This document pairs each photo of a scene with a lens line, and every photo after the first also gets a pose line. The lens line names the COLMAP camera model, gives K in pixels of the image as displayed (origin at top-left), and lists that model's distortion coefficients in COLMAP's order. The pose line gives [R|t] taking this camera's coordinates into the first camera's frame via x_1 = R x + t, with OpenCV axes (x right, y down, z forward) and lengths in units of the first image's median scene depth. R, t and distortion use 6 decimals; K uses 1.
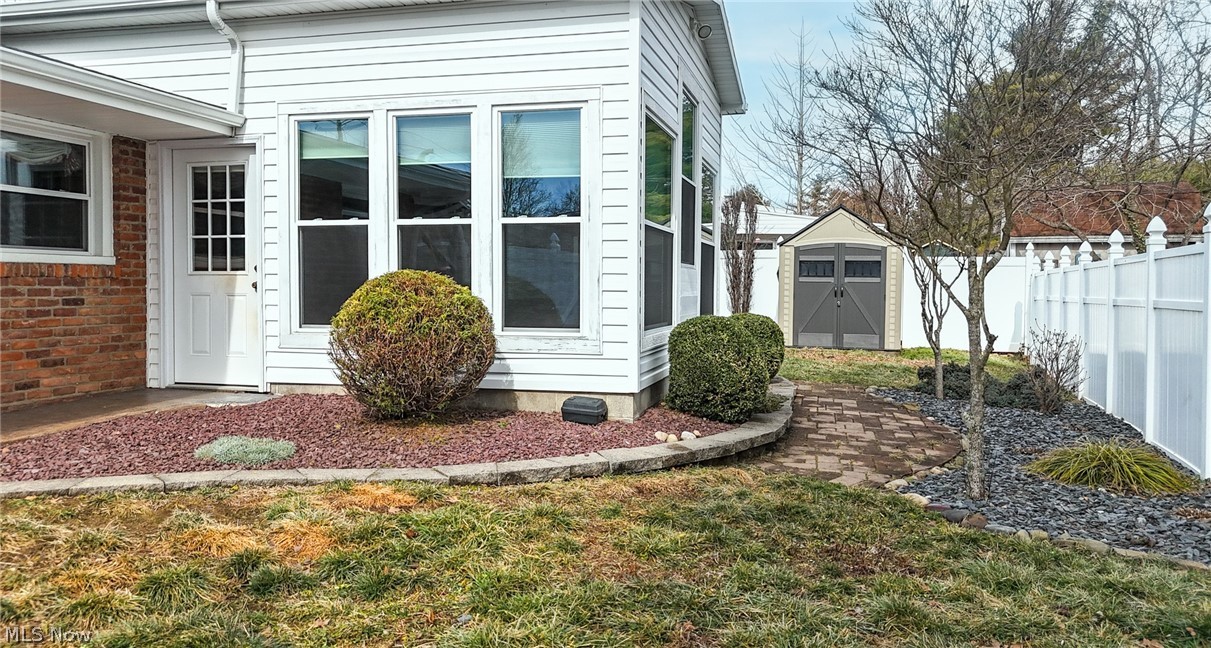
lens RADIAL K [[896.6, 0, 607.9], [0, 896.6, 314.1], [0, 0, 1]] dist [0.098217, -0.111831]
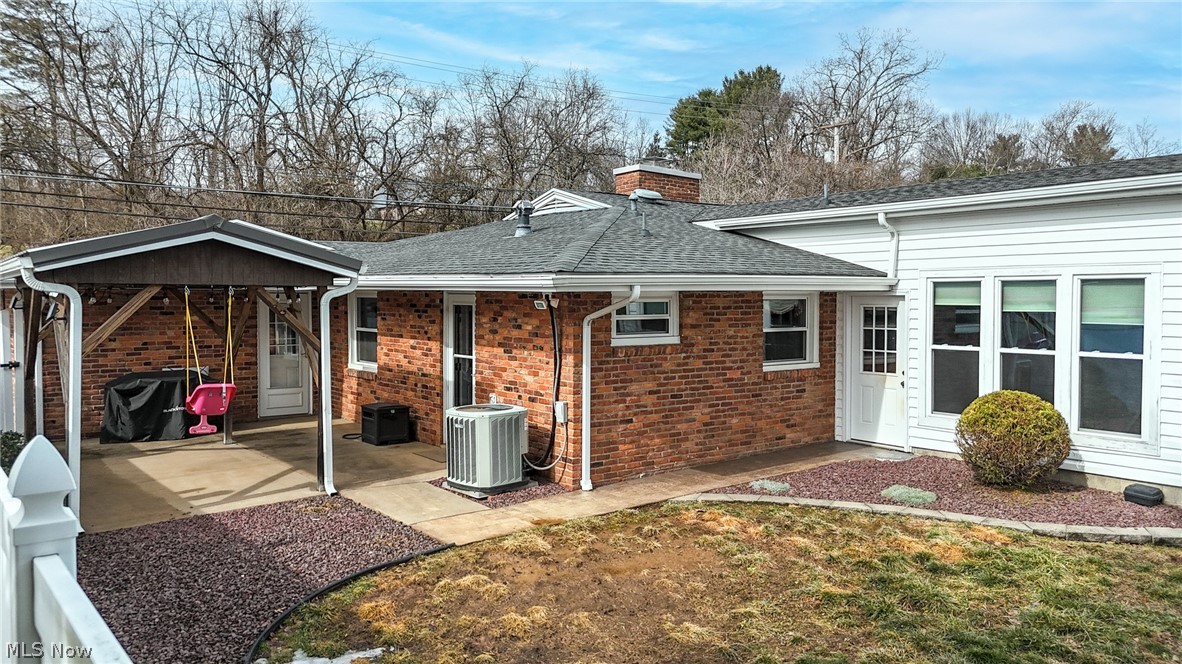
lens RADIAL K [[876.1, 0, 590.2], [0, 876.1, 327.6], [0, 0, 1]] dist [0.081677, -0.071710]
pose [[0.790890, 0.014134, -0.611795, 0.160809], [-0.012501, 0.999898, 0.006939, -0.173328], [0.611831, 0.002160, 0.790986, -0.721774]]
